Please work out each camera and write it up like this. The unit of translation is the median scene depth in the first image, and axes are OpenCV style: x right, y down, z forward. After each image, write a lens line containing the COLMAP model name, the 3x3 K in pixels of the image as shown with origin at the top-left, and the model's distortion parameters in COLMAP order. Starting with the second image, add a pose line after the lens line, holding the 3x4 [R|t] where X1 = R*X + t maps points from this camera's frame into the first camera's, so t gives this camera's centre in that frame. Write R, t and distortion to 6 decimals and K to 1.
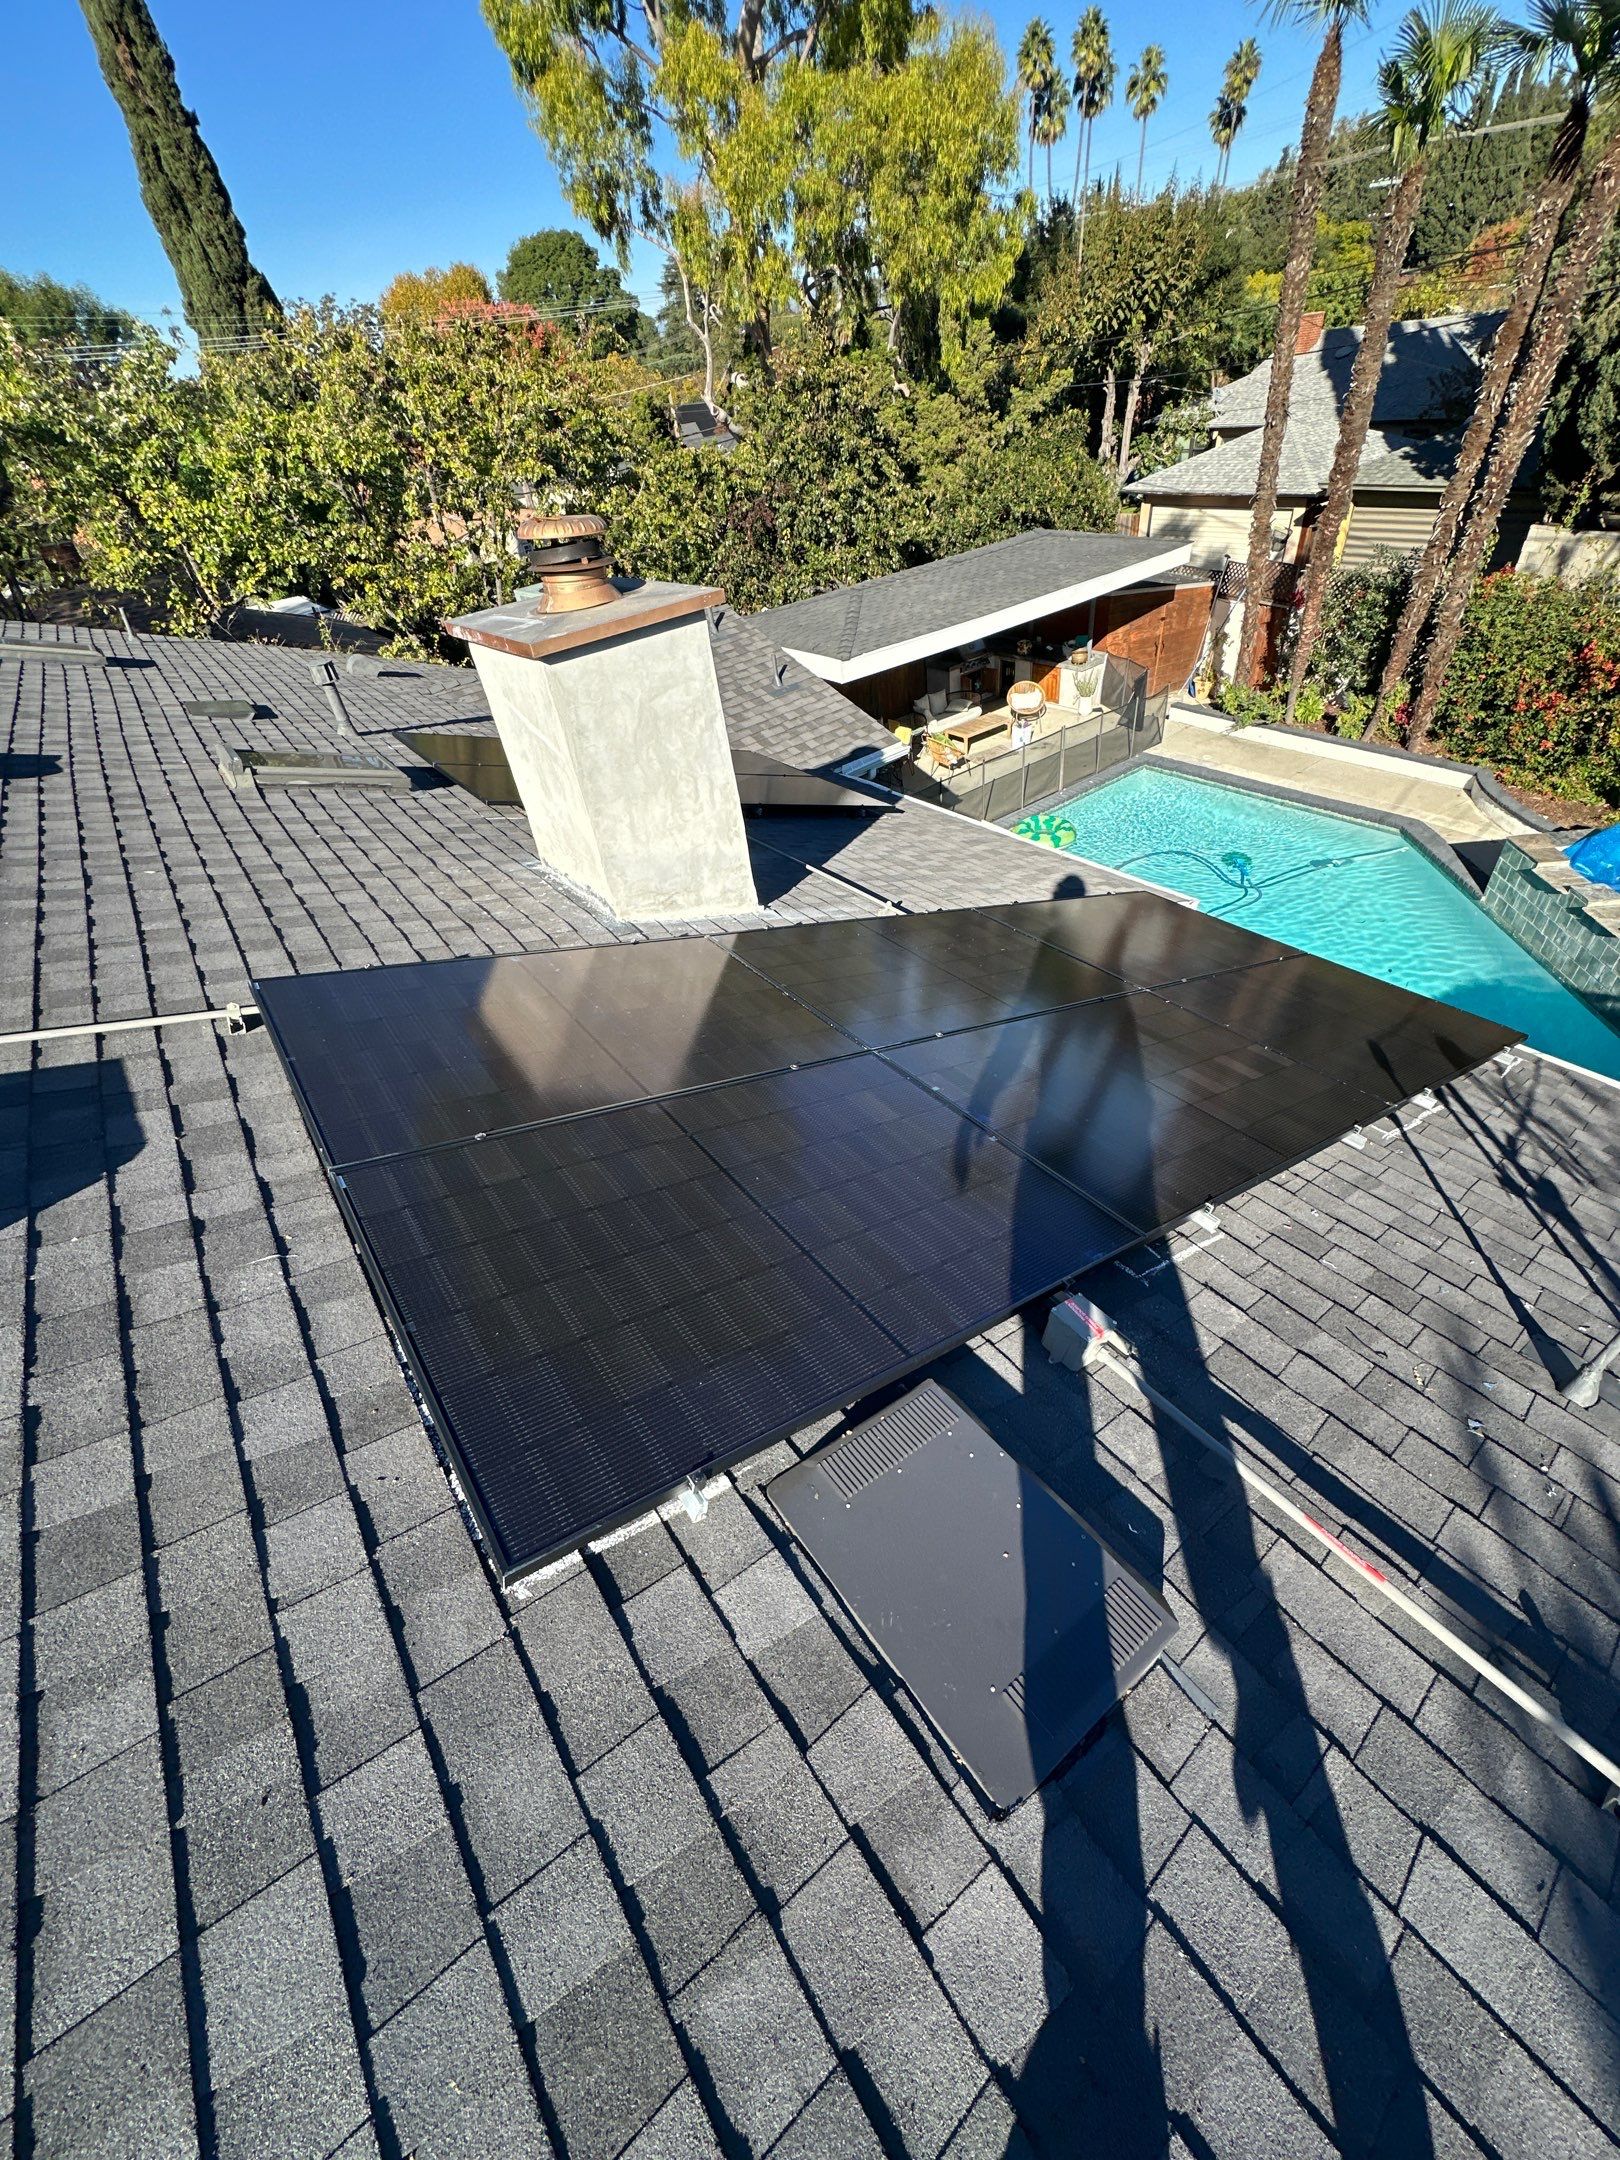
lens RADIAL K [[863.5, 0, 814.9], [0, 863.5, 1081.8], [0, 0, 1]] dist [-0.001862, 0.000479]
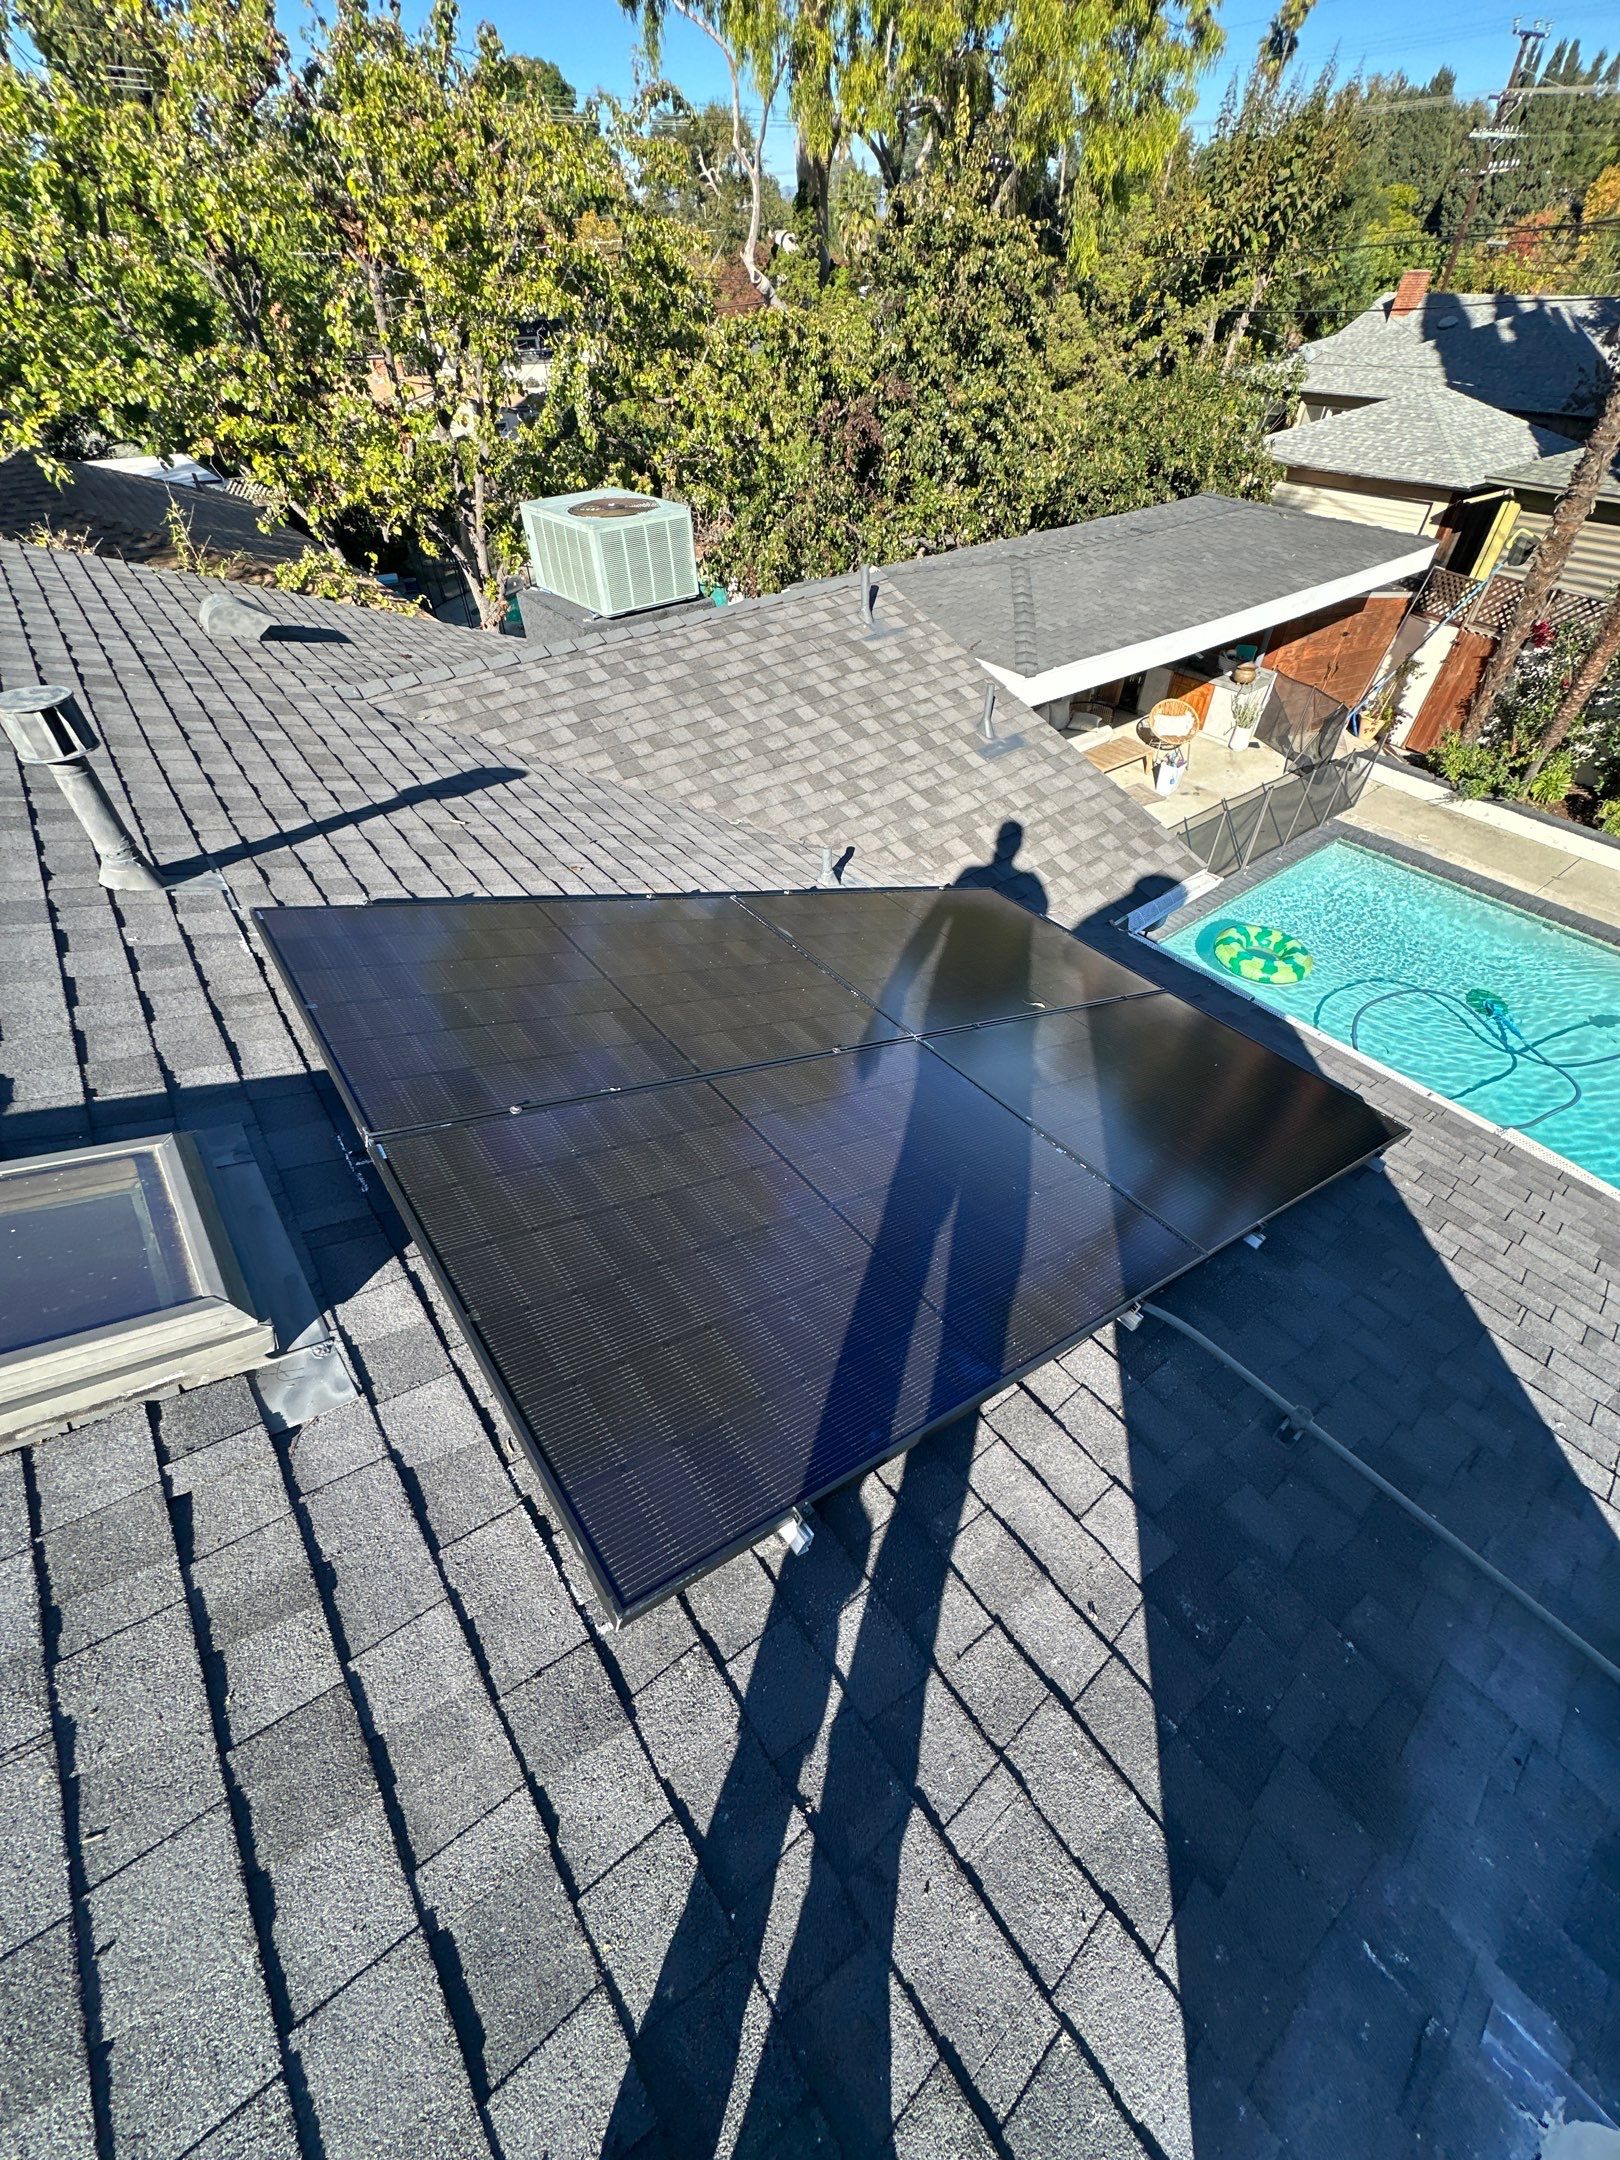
lens RADIAL K [[863.5, 0, 814.9], [0, 863.5, 1081.8], [0, 0, 1]] dist [-0.001862, 0.000479]
pose [[0.993832, 0.069367, 0.086527, -0.114446], [-0.074652, 0.995438, 0.059420, -0.152433], [-0.082011, -0.065513, 0.994476, 0.251608]]
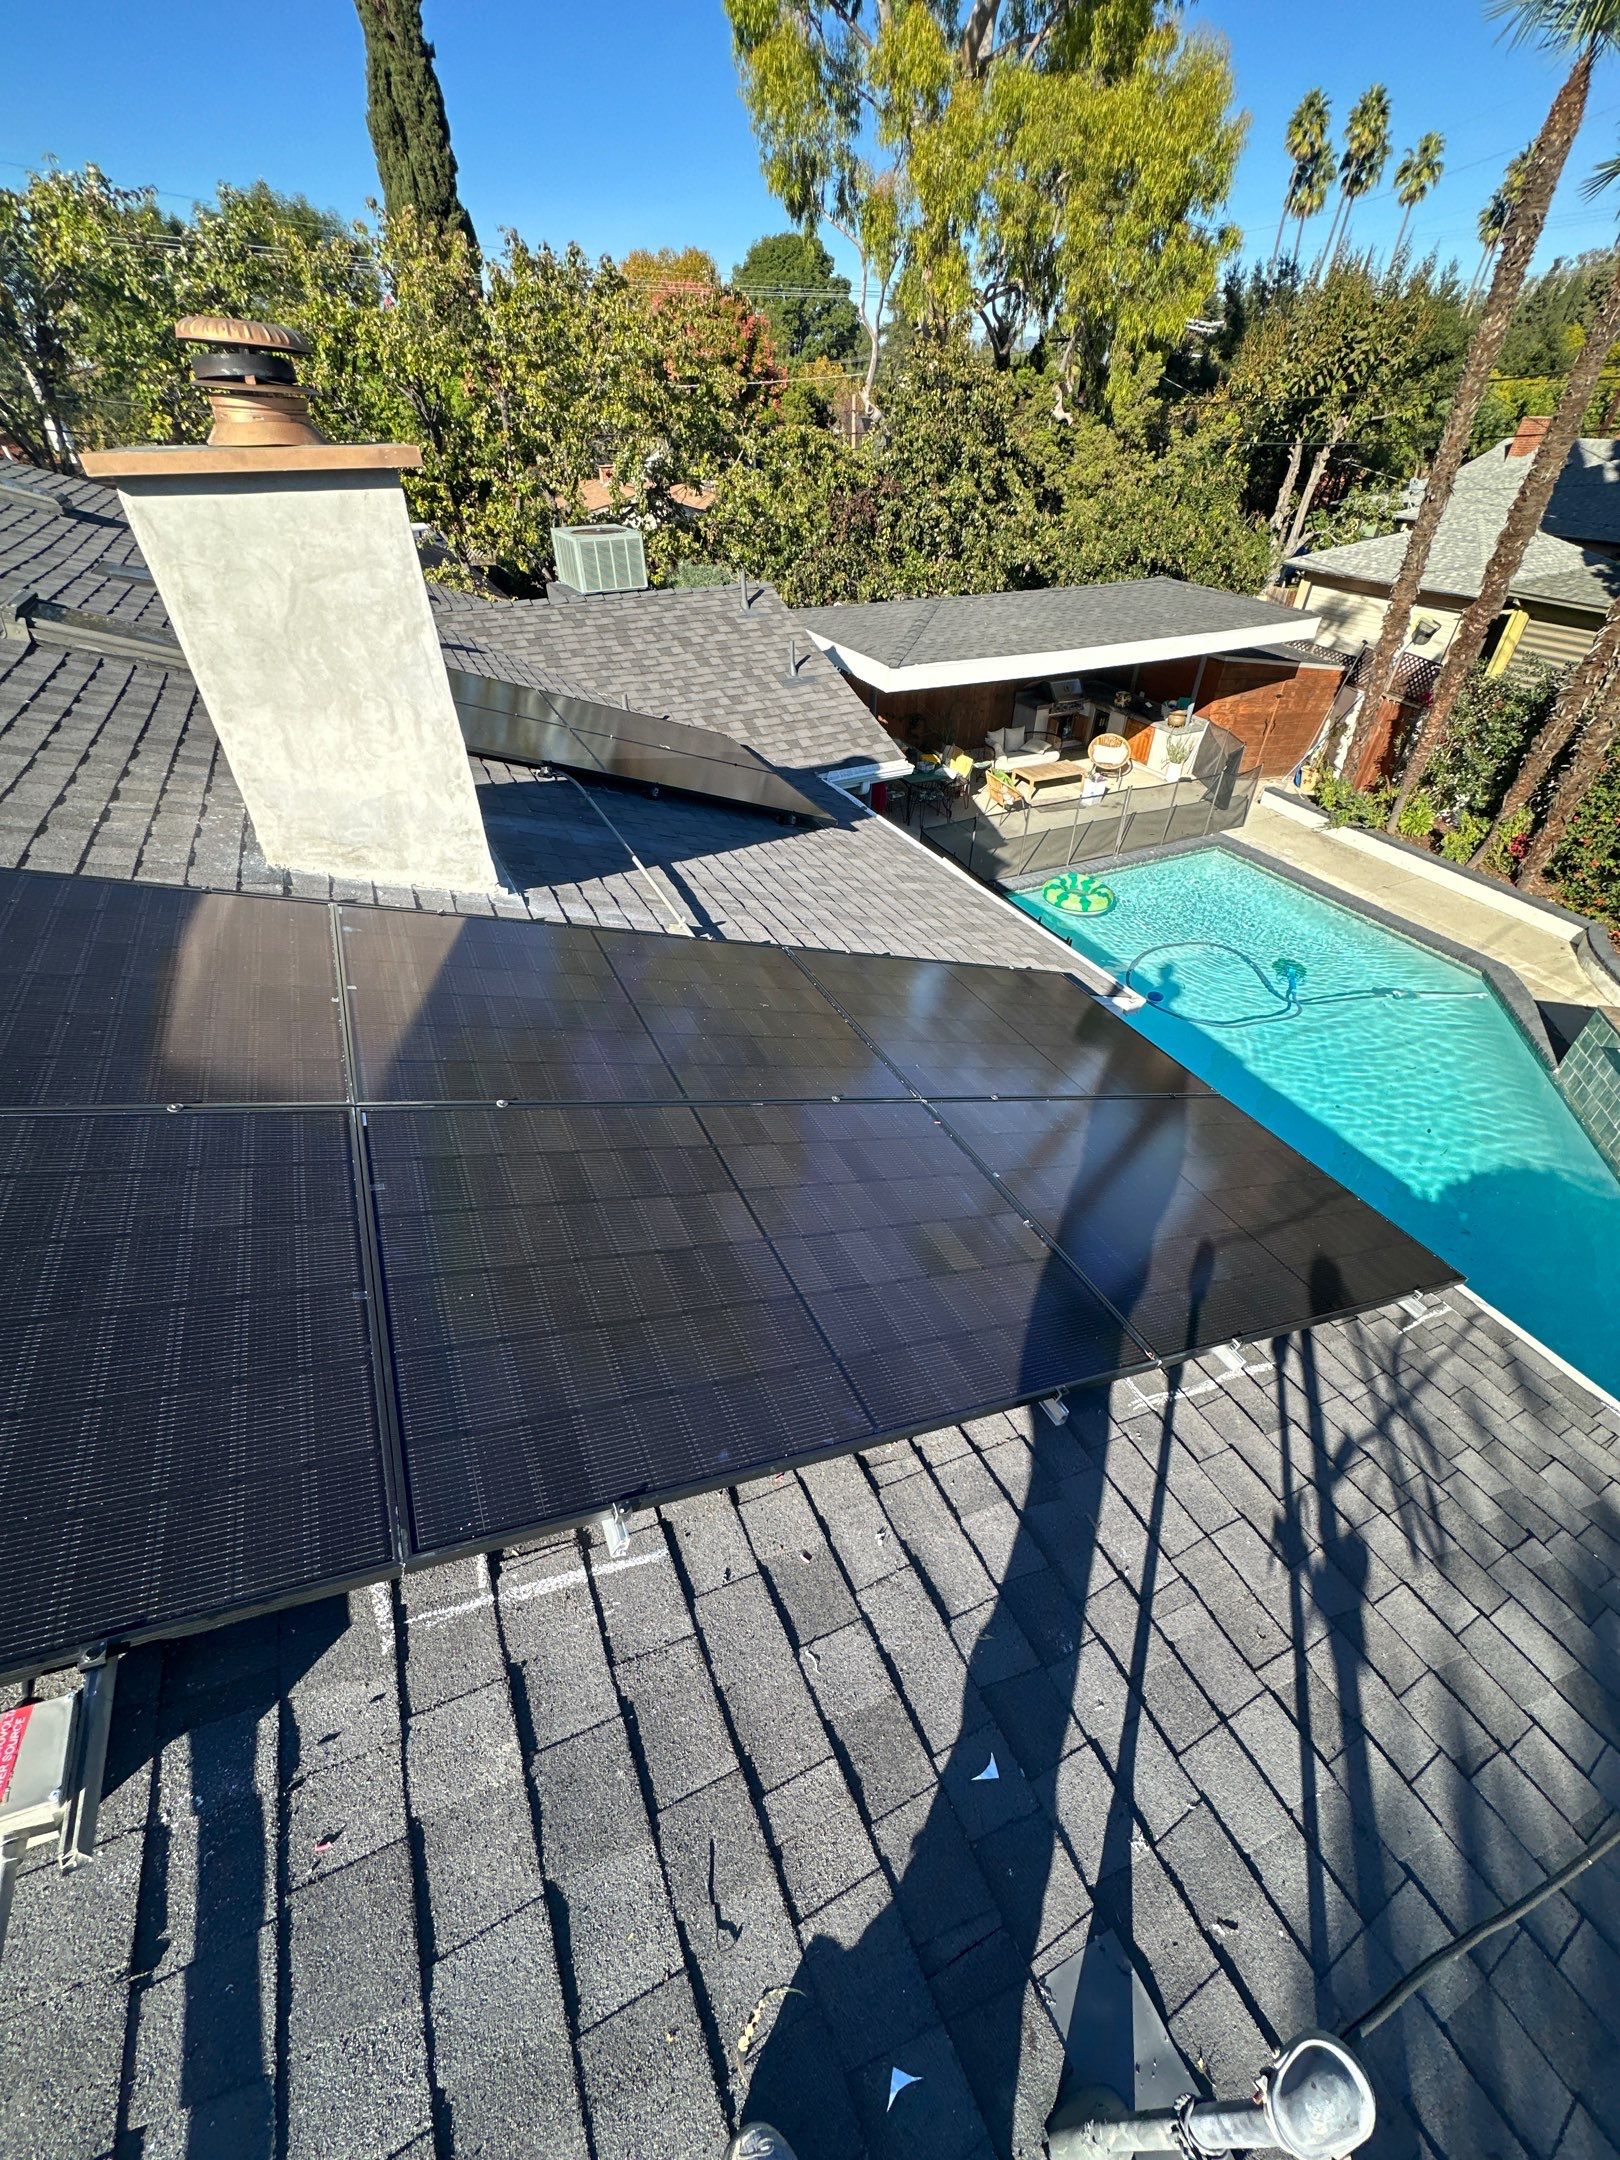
lens RADIAL K [[863.5, 0, 814.9], [0, 863.5, 1081.8], [0, 0, 1]] dist [-0.001862, 0.000479]
pose [[0.973701, 0.215128, -0.075014, 0.084366], [-0.216386, 0.976267, -0.008970, -0.023286], [0.071304, 0.024966, 0.997142, 0.065108]]
